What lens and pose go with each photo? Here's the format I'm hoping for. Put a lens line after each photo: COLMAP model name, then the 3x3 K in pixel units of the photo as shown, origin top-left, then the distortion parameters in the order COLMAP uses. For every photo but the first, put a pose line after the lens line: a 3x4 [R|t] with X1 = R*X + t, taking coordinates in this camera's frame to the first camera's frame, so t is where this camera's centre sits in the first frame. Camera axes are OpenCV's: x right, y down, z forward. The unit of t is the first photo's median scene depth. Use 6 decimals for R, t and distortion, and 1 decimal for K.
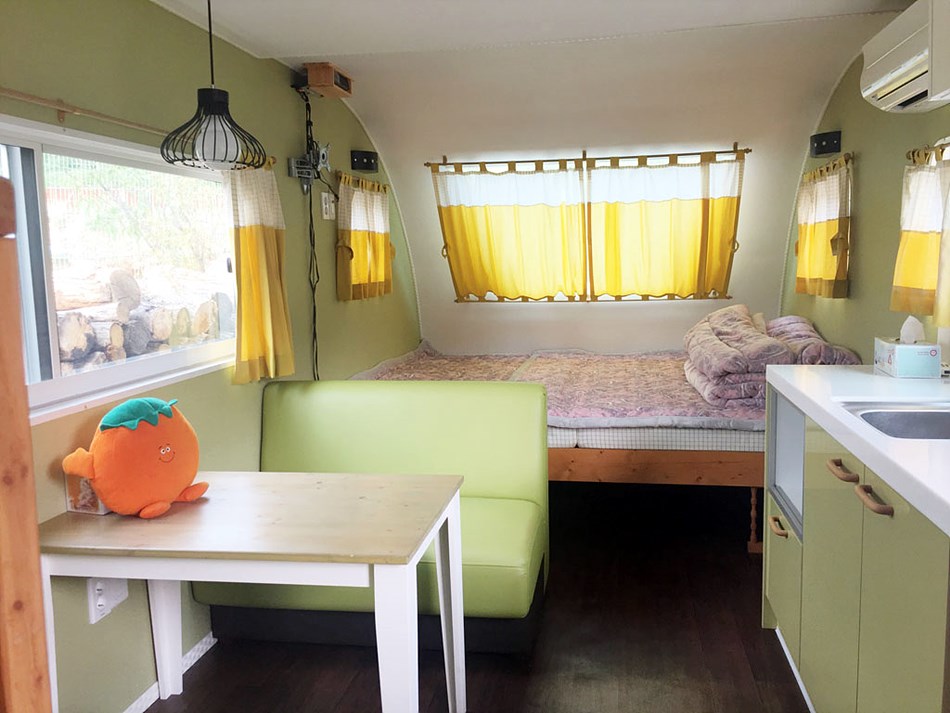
lens RADIAL K [[808.4, 0, 477.8], [0, 808.4, 358.7], [0, 0, 1]] dist [0.041642, -0.037697]
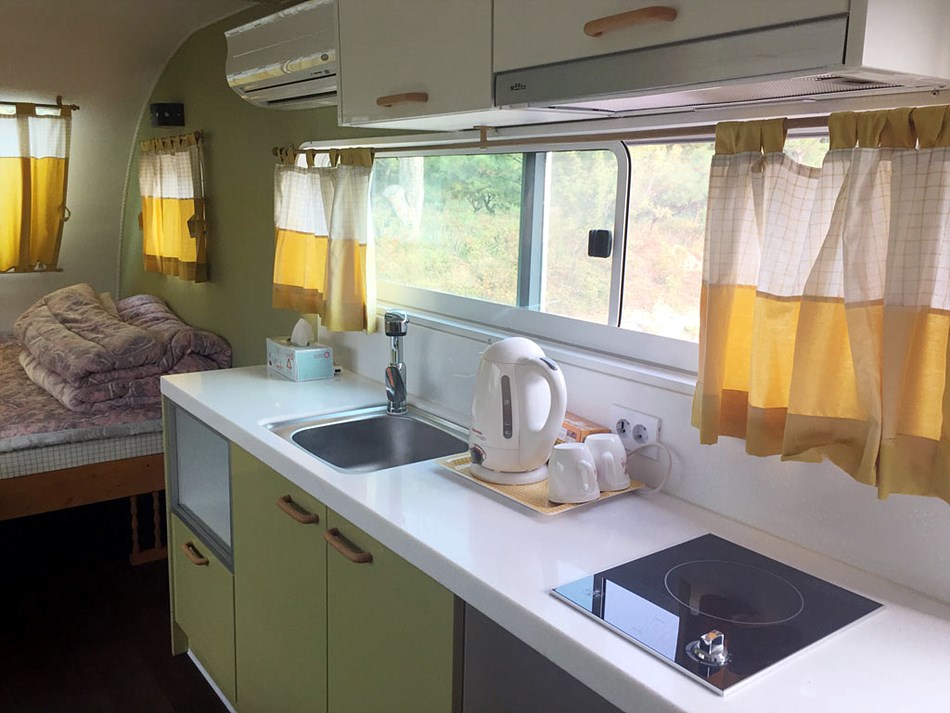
lens RADIAL K [[808.4, 0, 477.8], [0, 808.4, 350.8], [0, 0, 1]] dist [0.041642, -0.037697]
pose [[0.681590, -0.099396, 0.724952, -0.040975], [0.051397, 0.994787, 0.088069, -0.061198], [-0.729927, -0.022767, 0.683146, 0.096312]]
